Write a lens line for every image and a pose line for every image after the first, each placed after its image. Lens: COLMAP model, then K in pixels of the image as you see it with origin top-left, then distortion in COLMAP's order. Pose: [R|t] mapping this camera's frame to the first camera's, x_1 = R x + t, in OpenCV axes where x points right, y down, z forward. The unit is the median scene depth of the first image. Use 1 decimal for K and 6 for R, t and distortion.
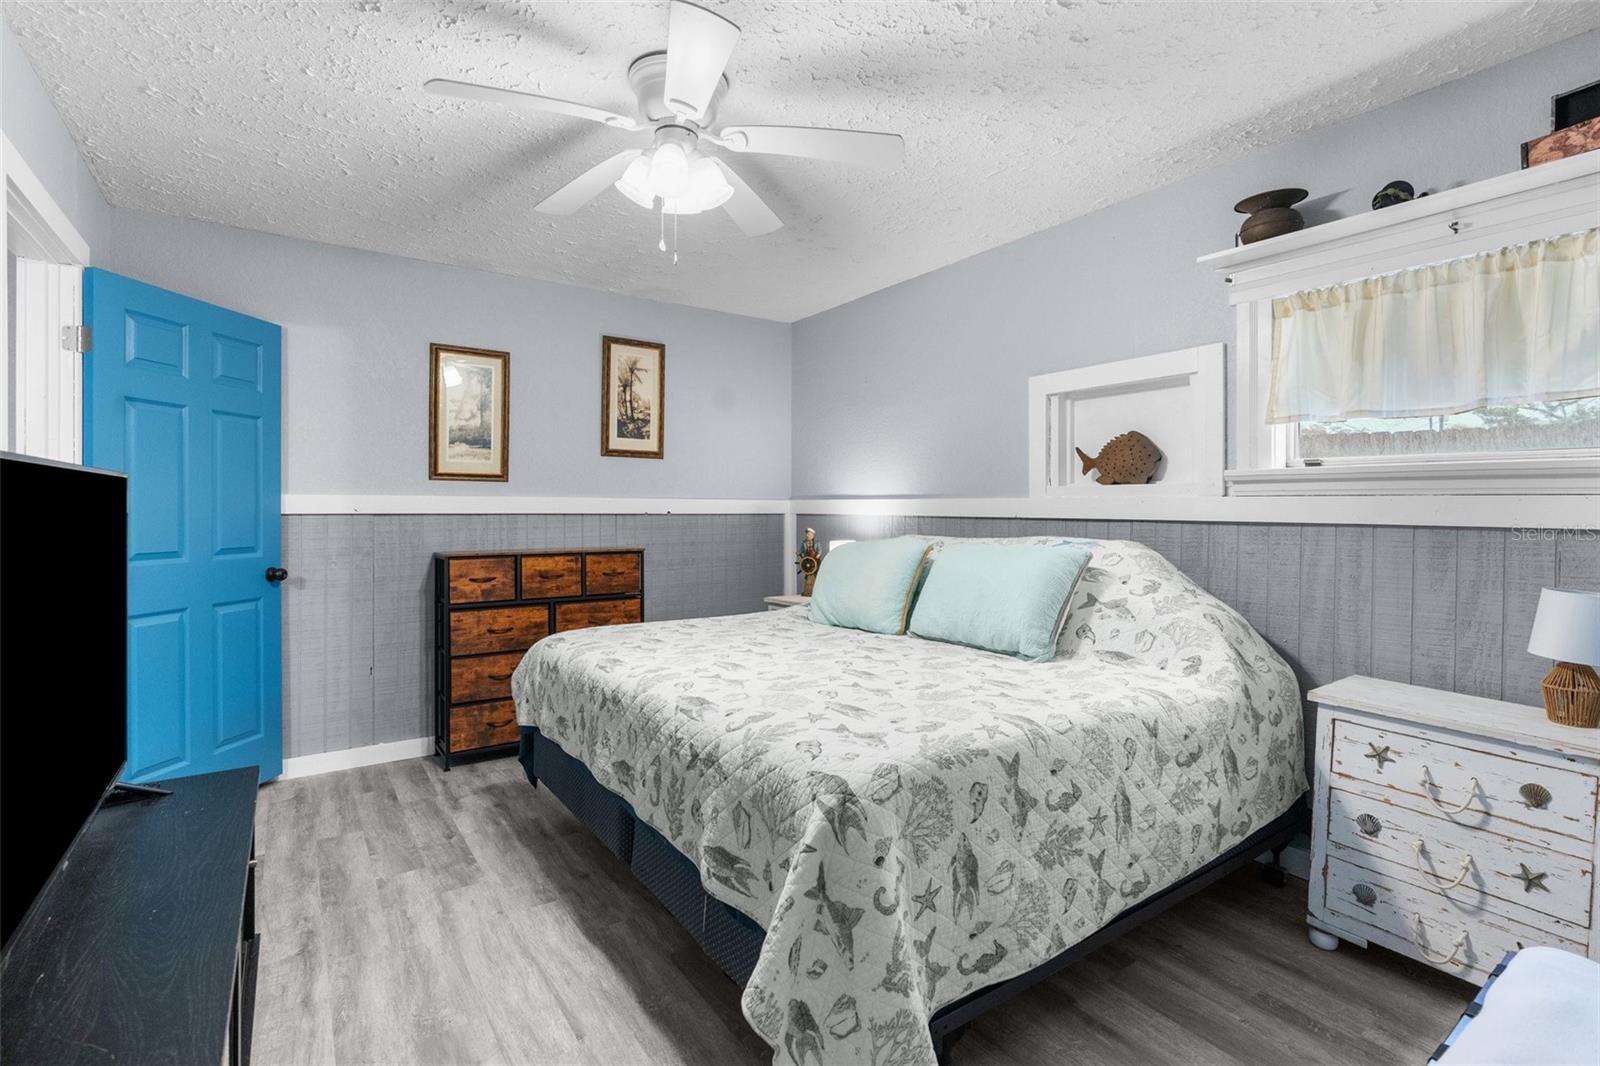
lens RADIAL K [[751.0, 0, 802.4], [0, 751.0, 511.6], [0, 0, 1]] dist [-0.008852, -0.000060]
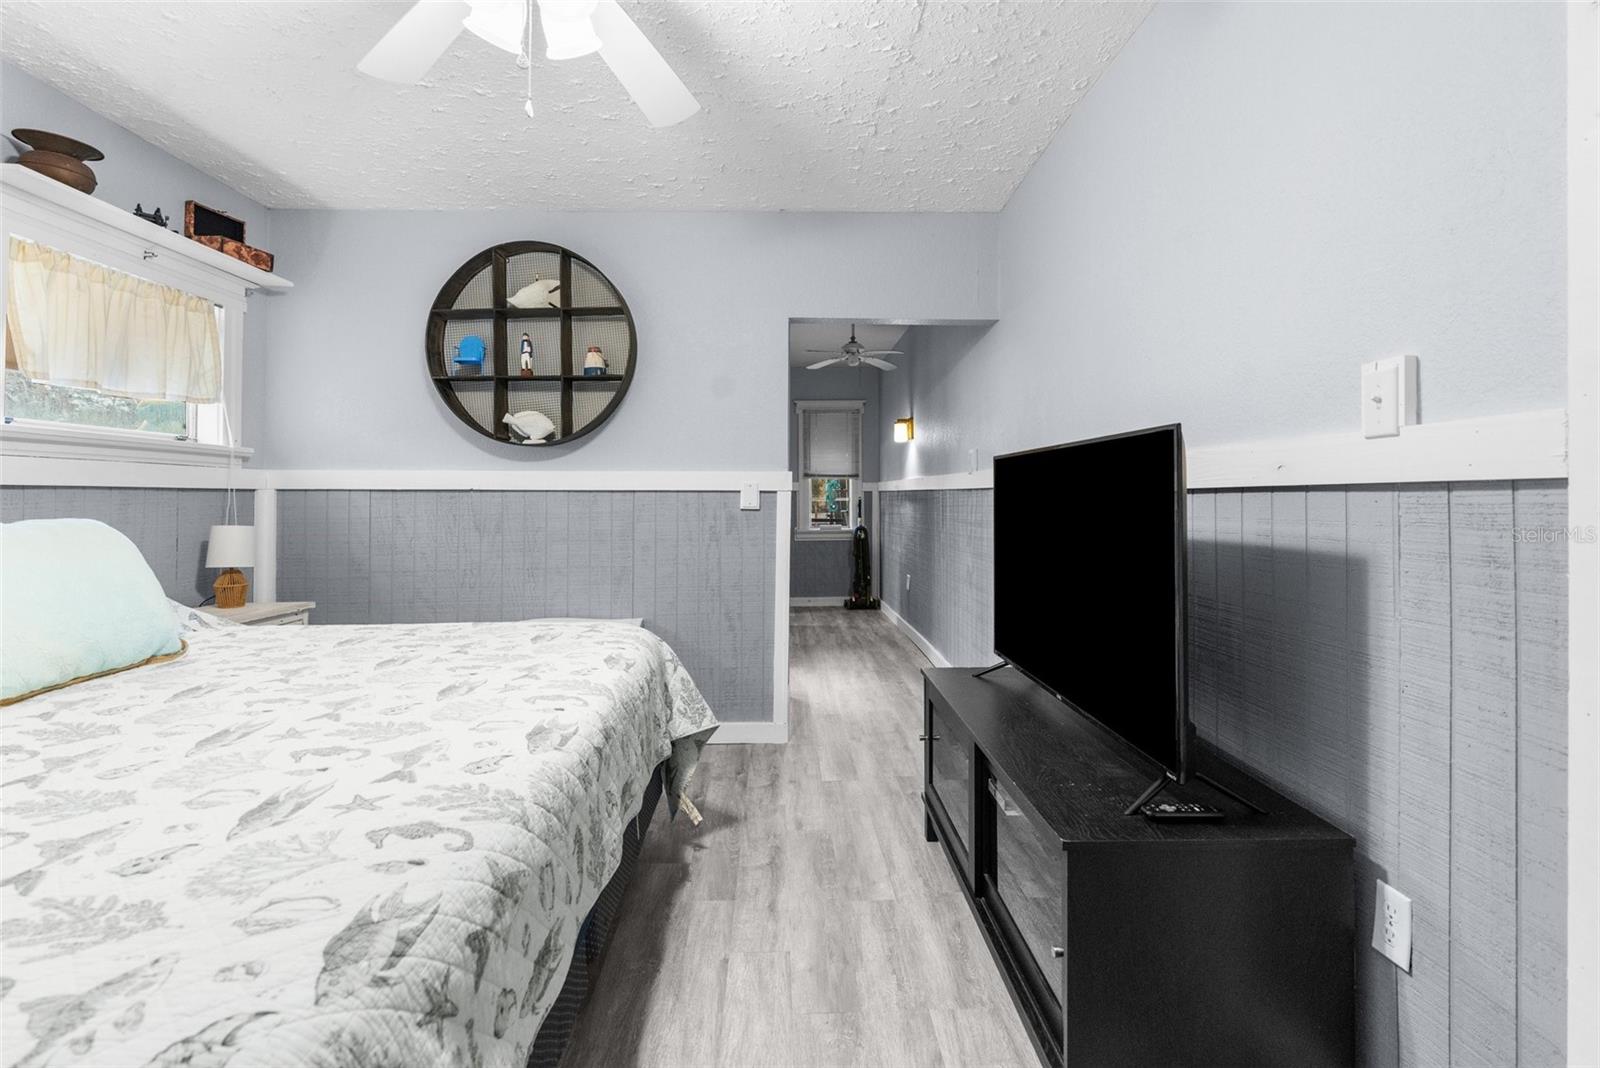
lens RADIAL K [[747.5, 0, 811.8], [0, 747.5, 479.8], [0, 0, 1]] dist [-0.007298, 0.000868]
pose [[-0.849382, 0.003197, 0.527769, -0.685996], [-0.004069, 0.999912, -0.012606, 0.015965], [-0.527763, -0.012855, -0.849295, 1.308814]]
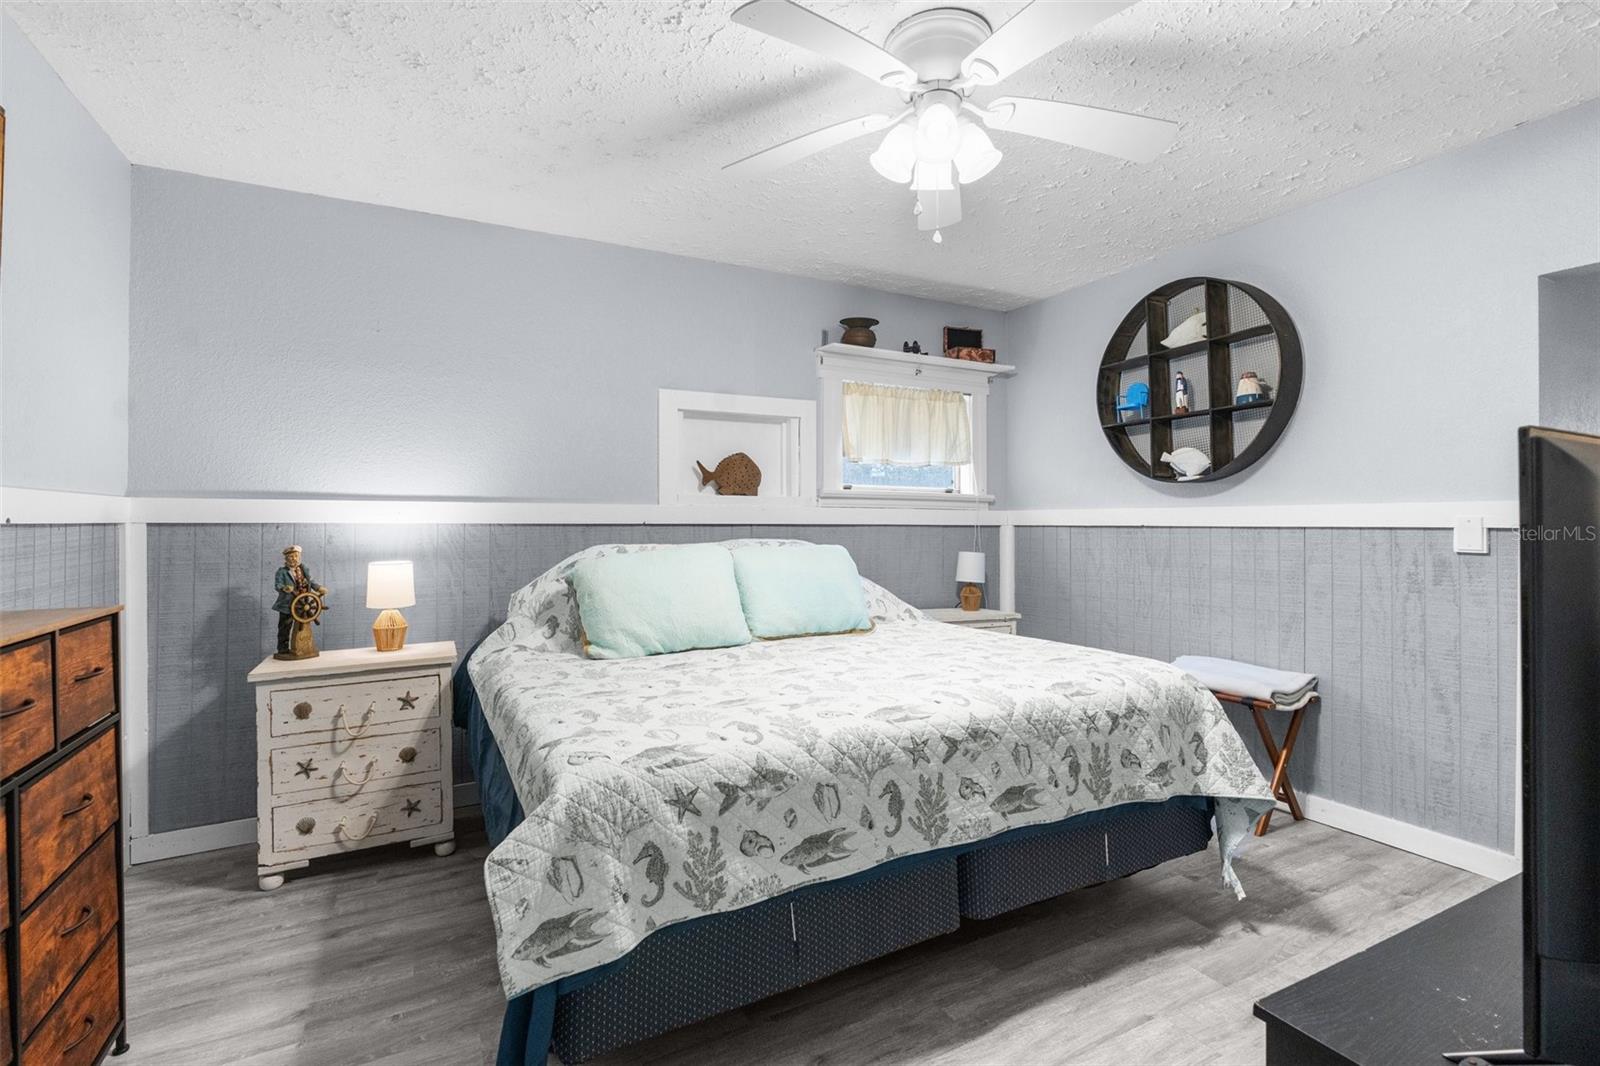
lens RADIAL K [[751.0, 0, 802.4], [0, 751.0, 511.6], [0, 0, 1]] dist [-0.008852, -0.000060]
pose [[0.110249, 0.010399, 0.993850, -0.983314], [0.003490, 0.999935, -0.010850, 0.004458], [-0.993898, 0.004665, 0.110206, 0.961322]]
